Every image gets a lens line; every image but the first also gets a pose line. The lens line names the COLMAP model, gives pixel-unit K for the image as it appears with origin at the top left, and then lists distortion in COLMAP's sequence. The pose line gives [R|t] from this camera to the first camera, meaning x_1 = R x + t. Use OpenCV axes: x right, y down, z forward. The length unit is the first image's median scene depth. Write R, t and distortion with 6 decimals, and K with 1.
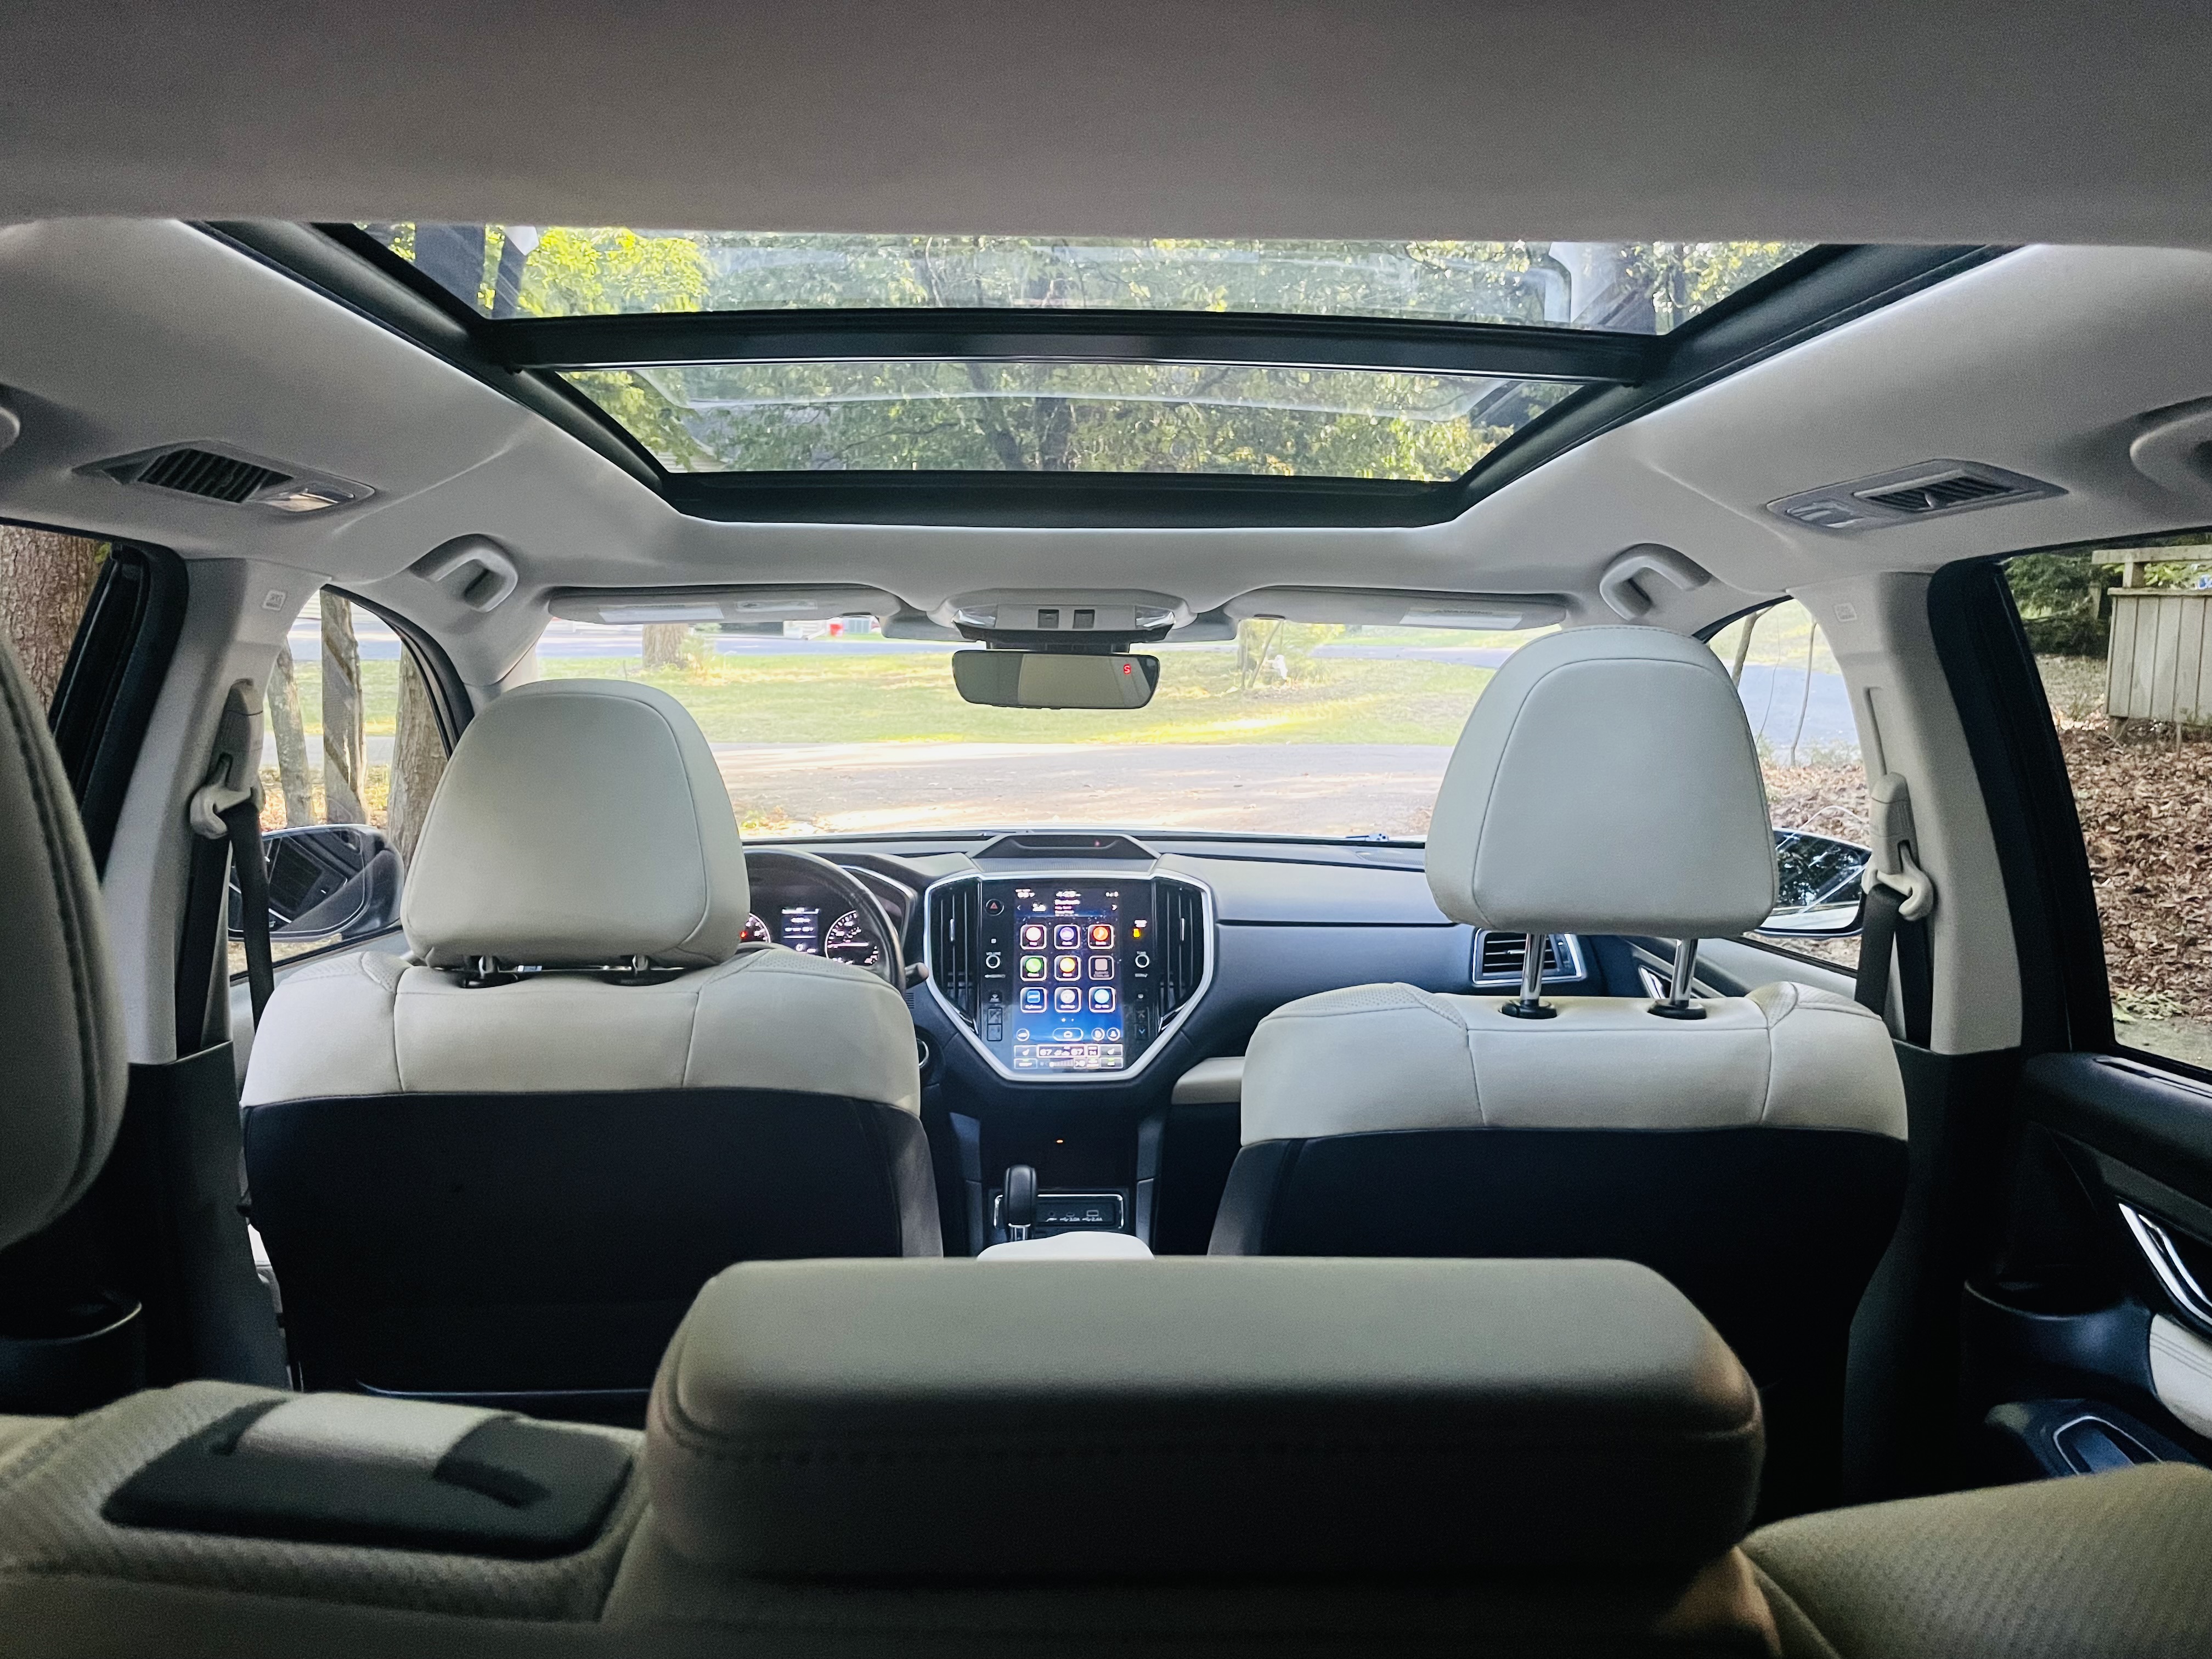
lens RADIAL K [[1648.3, 0, 1106.0], [0, 1648.3, 829.5], [0, 0, 1]] dist [0.038204, -0.057530]
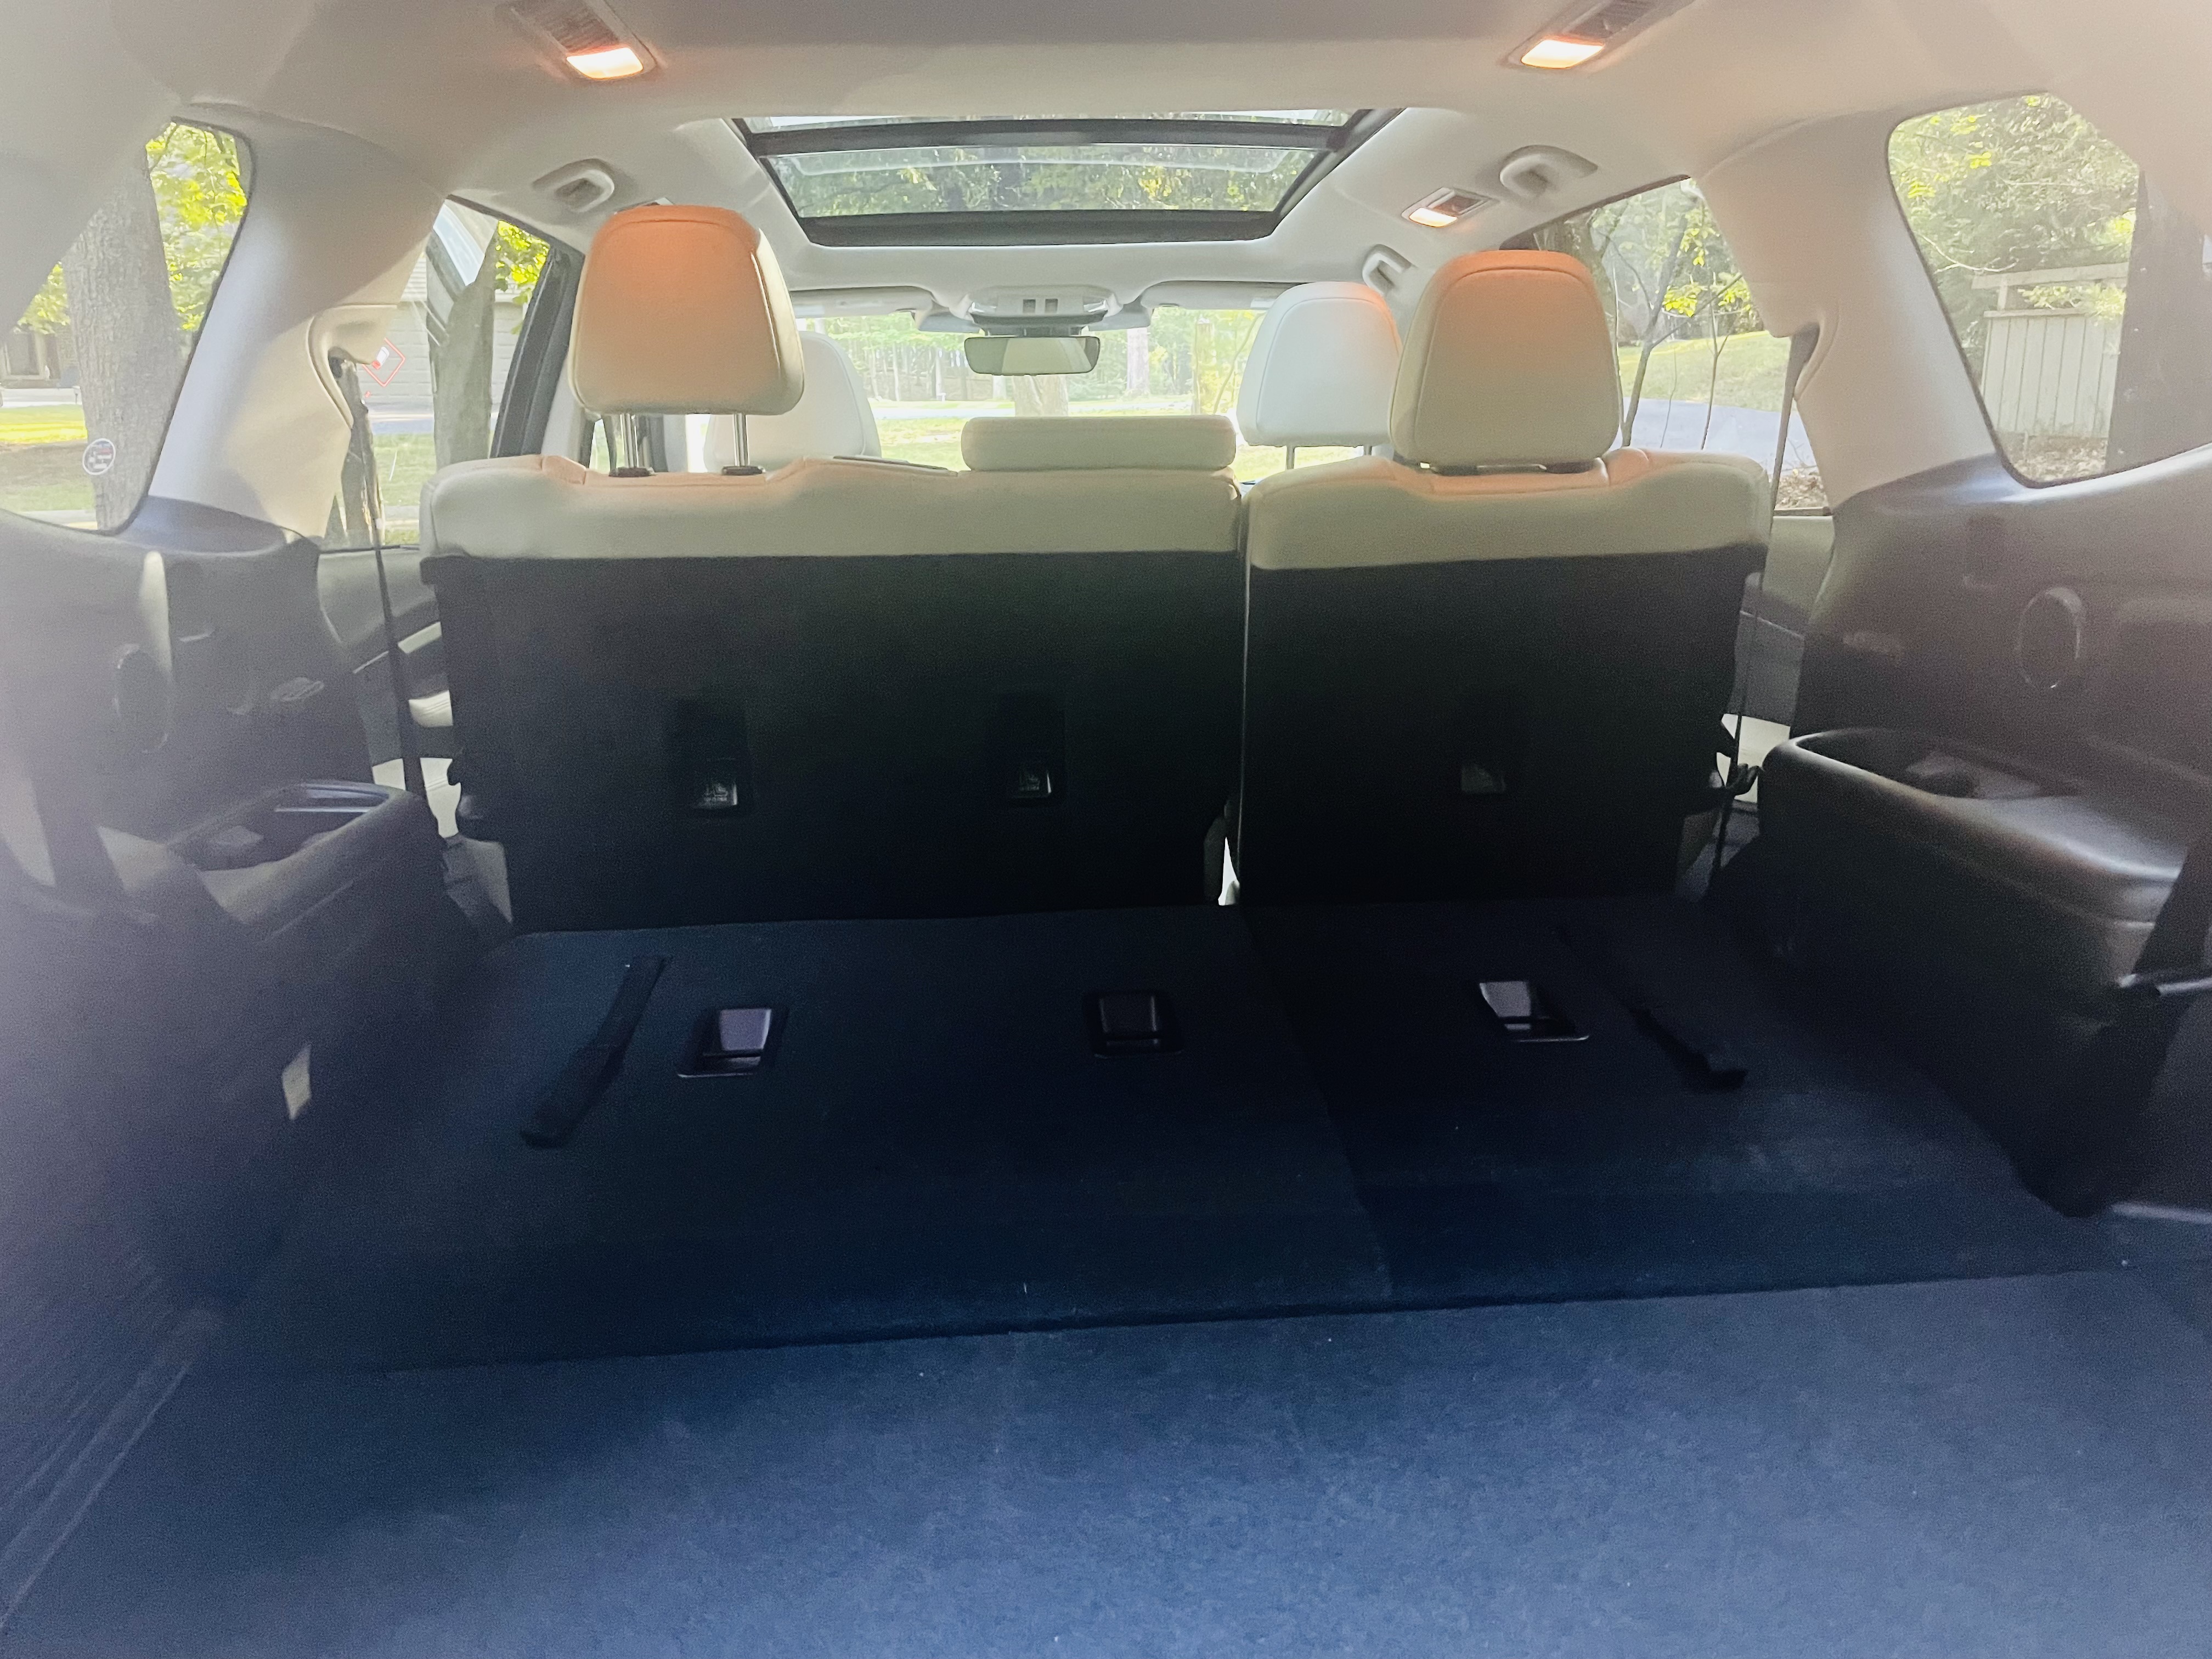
lens RADIAL K [[1648.3, 0, 1106.0], [0, 1648.3, 829.5], [0, 0, 1]] dist [0.038204, -0.057530]
pose [[0.999186, -0.034723, 0.020556, -0.009744], [0.031633, 0.990313, 0.135201, 0.144633], [-0.025051, -0.134441, 0.990605, -0.597740]]
